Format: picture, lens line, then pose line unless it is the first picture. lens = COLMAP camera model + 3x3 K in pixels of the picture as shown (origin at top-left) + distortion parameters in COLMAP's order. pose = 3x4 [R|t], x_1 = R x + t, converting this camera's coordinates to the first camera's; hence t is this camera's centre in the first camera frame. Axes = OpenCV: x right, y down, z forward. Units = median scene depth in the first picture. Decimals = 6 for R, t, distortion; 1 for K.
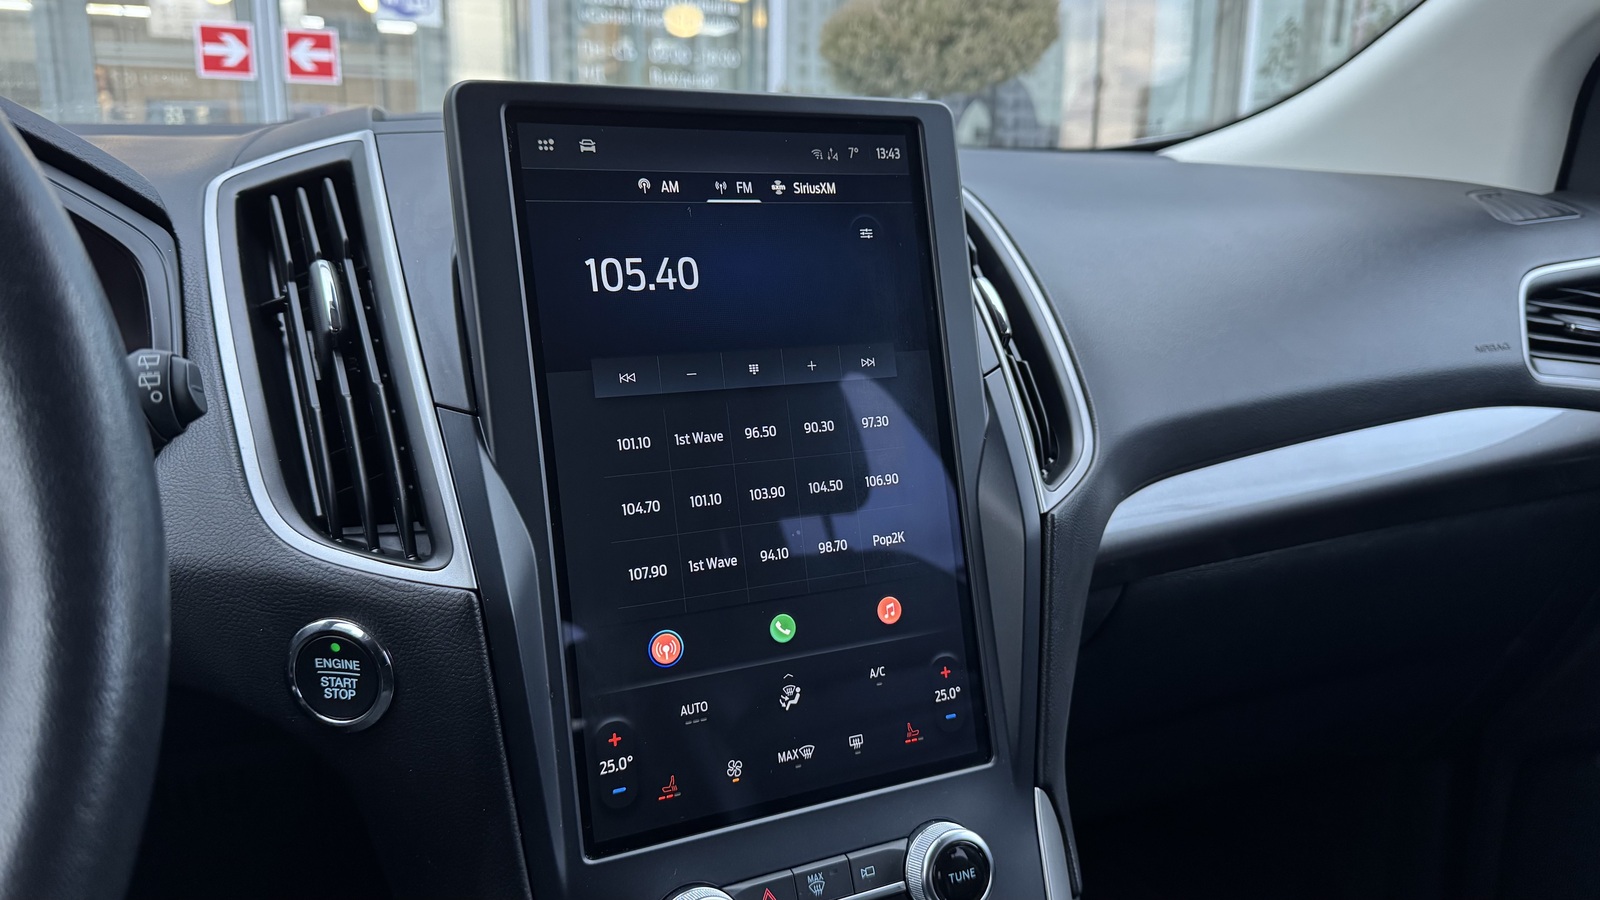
lens RADIAL K [[1144.6, 0, 800.0], [0, 1144.6, 450.0], [0, 0, 1]] dist [0.144805, -0.237592]
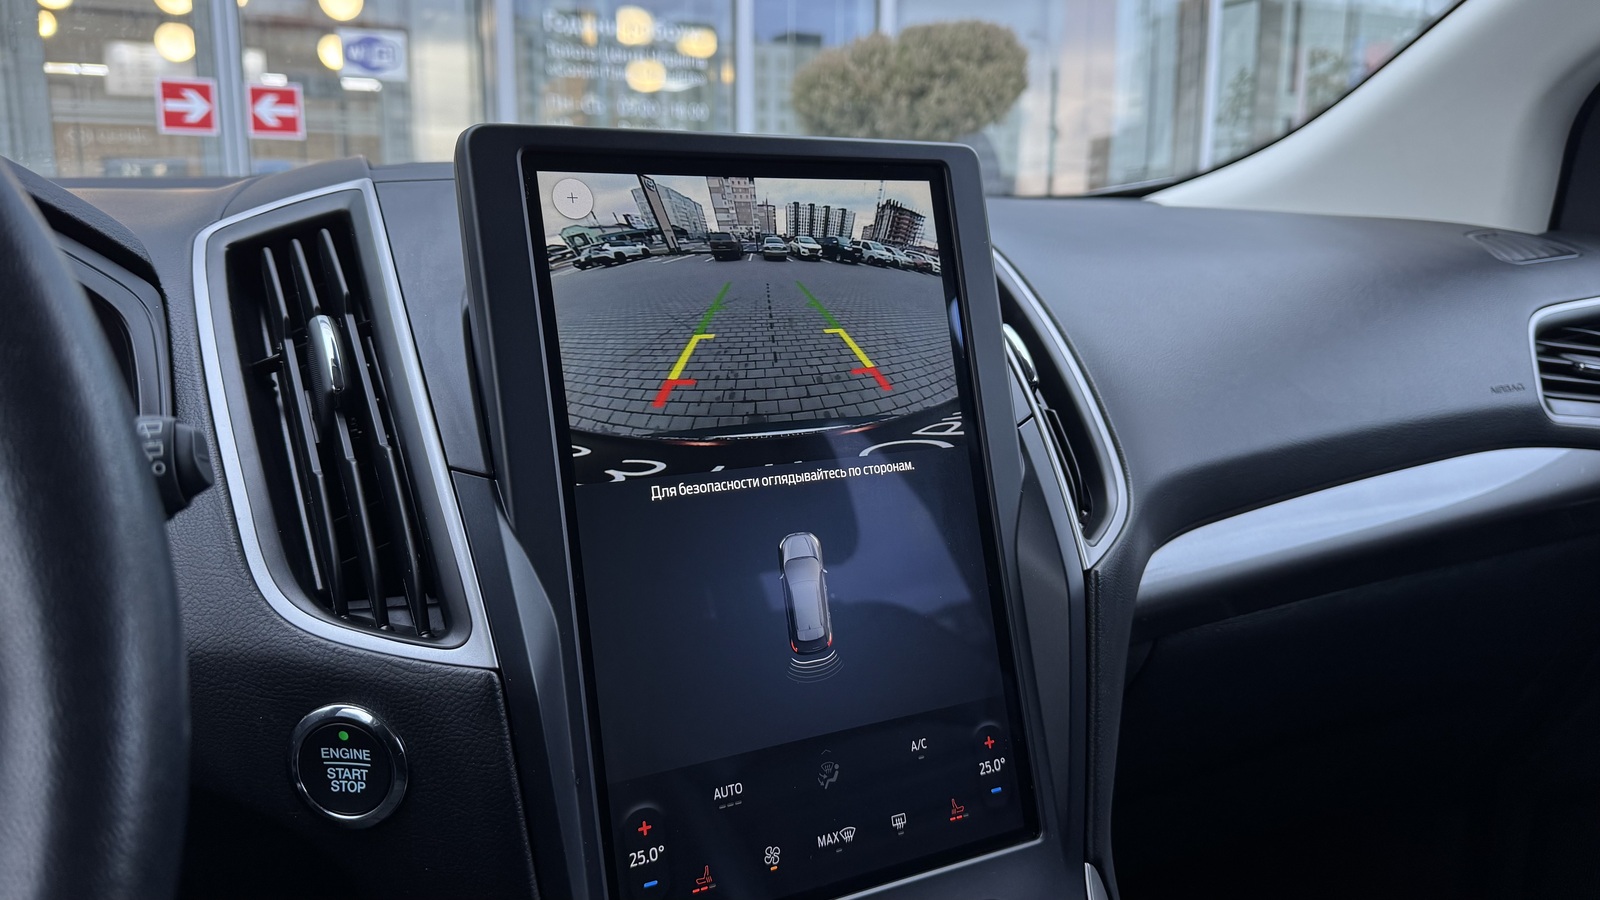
lens RADIAL K [[1148.5, 0, 800.0], [0, 1148.5, 450.0], [0, 0, 1]] dist [0.101617, -0.154971]
pose [[0.999382, -0.016101, 0.031257, -0.053887], [0.017380, 0.999005, -0.041079, -0.008926], [-0.030565, 0.041597, 0.998667, 0.055268]]
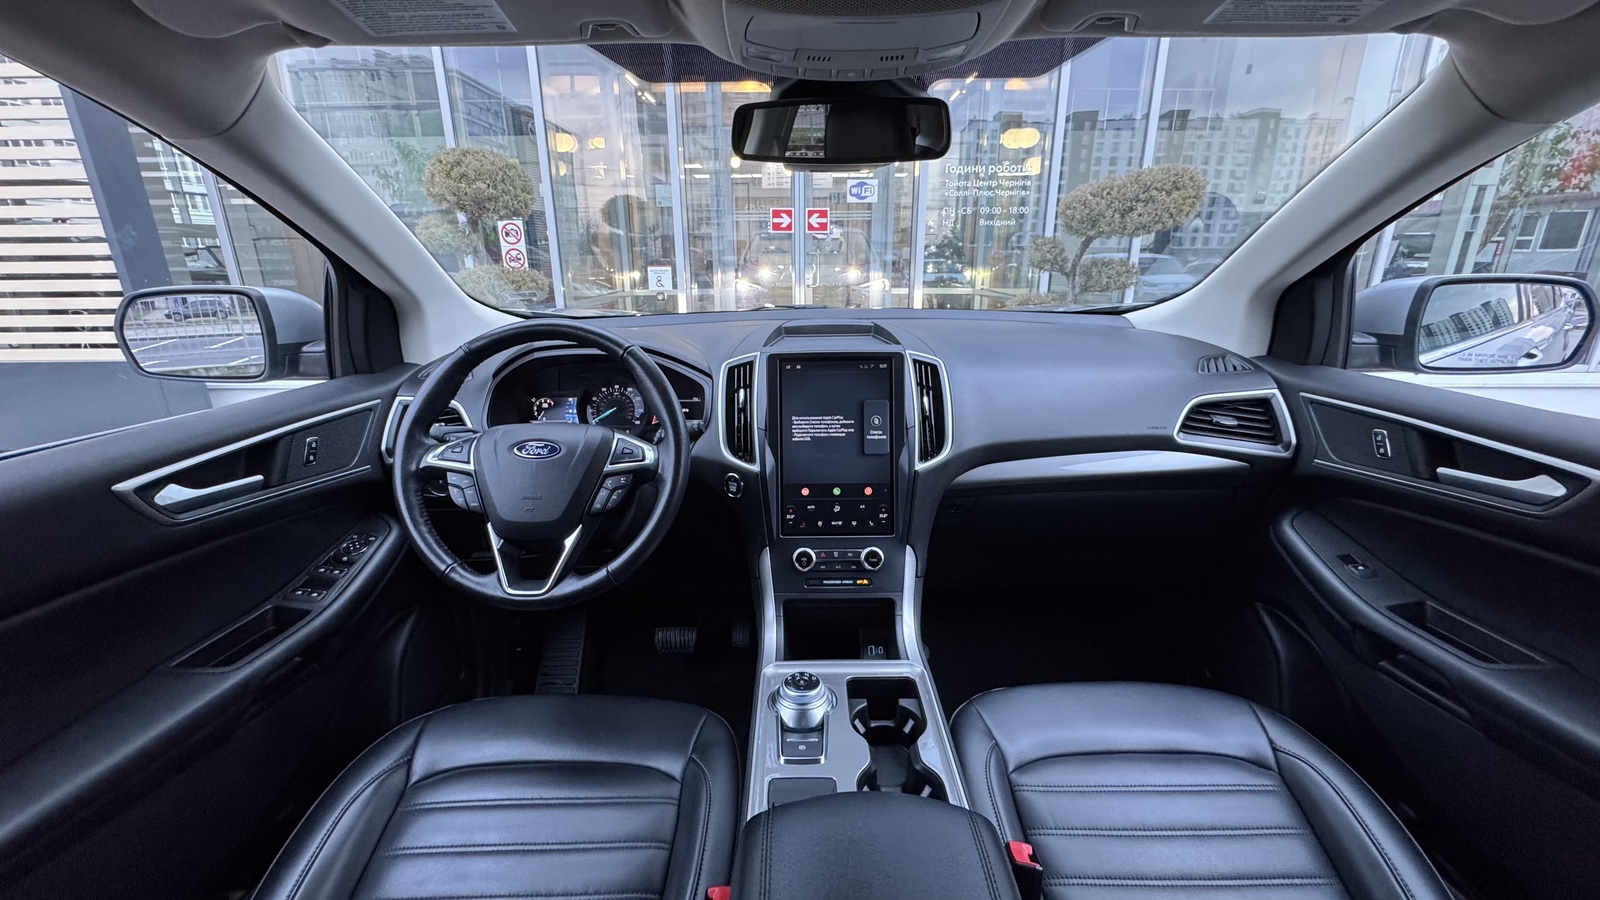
lens RADIAL K [[663.9, 0, 804.7], [0, 663.9, 447.2], [0, 0, 1]] dist [-0.001375, -0.000102]
pose [[0.906265, 0.106645, -0.409037, 0.749859], [-0.077803, 0.993203, 0.086570, -0.169663], [0.415489, -0.046631, 0.908402, -1.022224]]
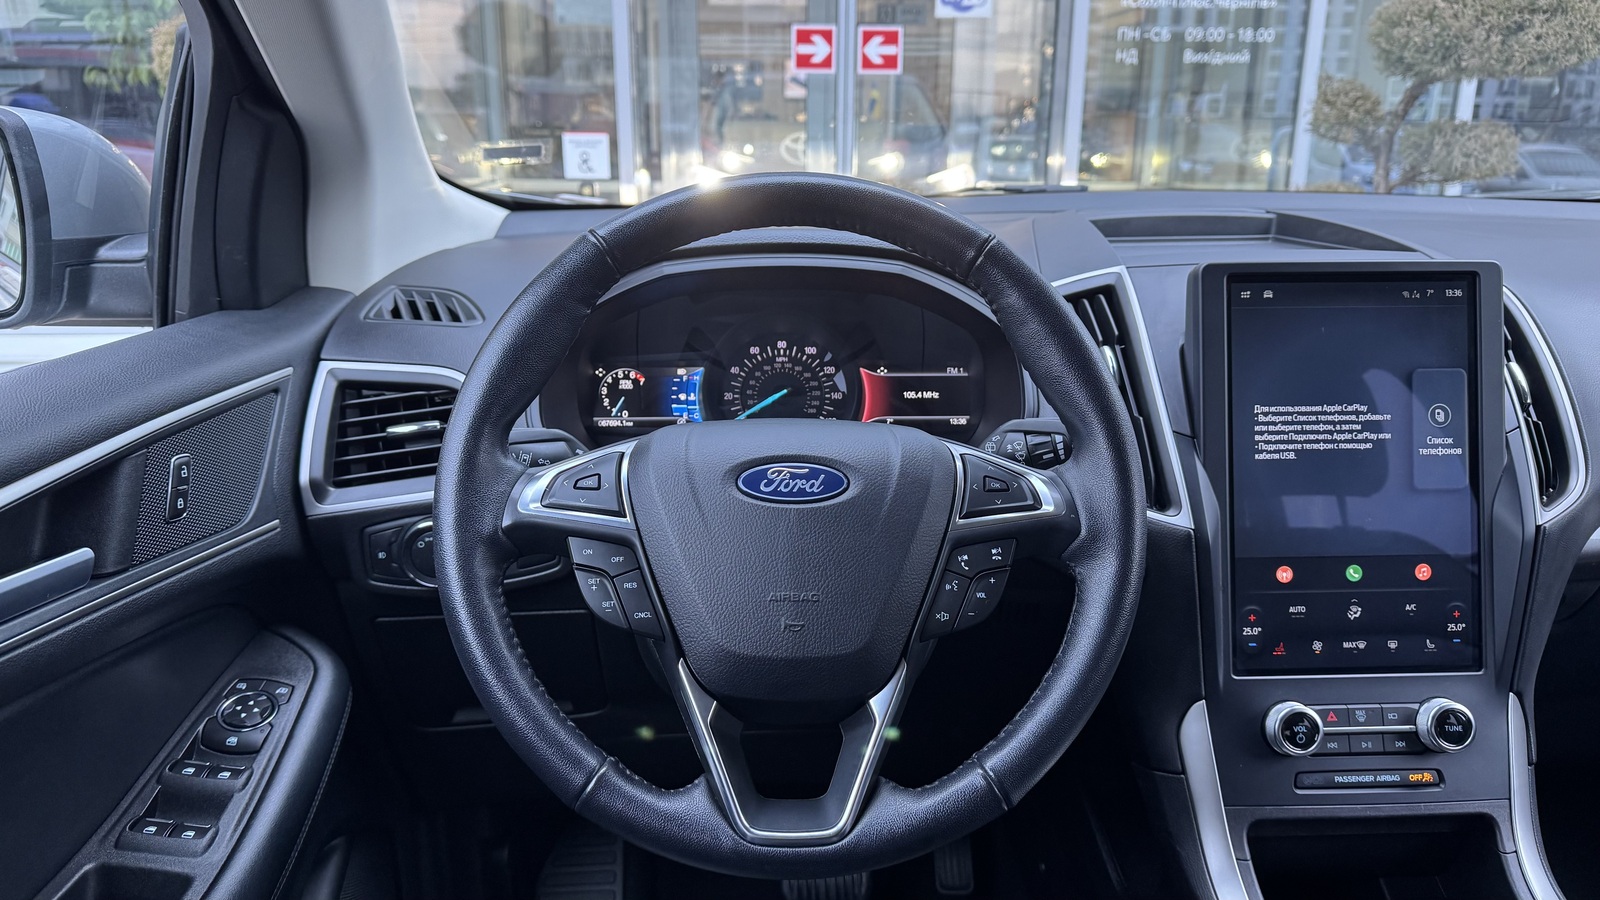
lens RADIAL K [[1183.3, 0, 800.3], [0, 1183.3, 460.9], [0, 0, 1]] dist [0.039150, -0.047916]
pose [[0.924847, 0.099262, -0.367159, -0.137349], [-0.078877, 0.994413, 0.070155, -0.069649], [0.372072, -0.035922, 0.927509, -0.922393]]
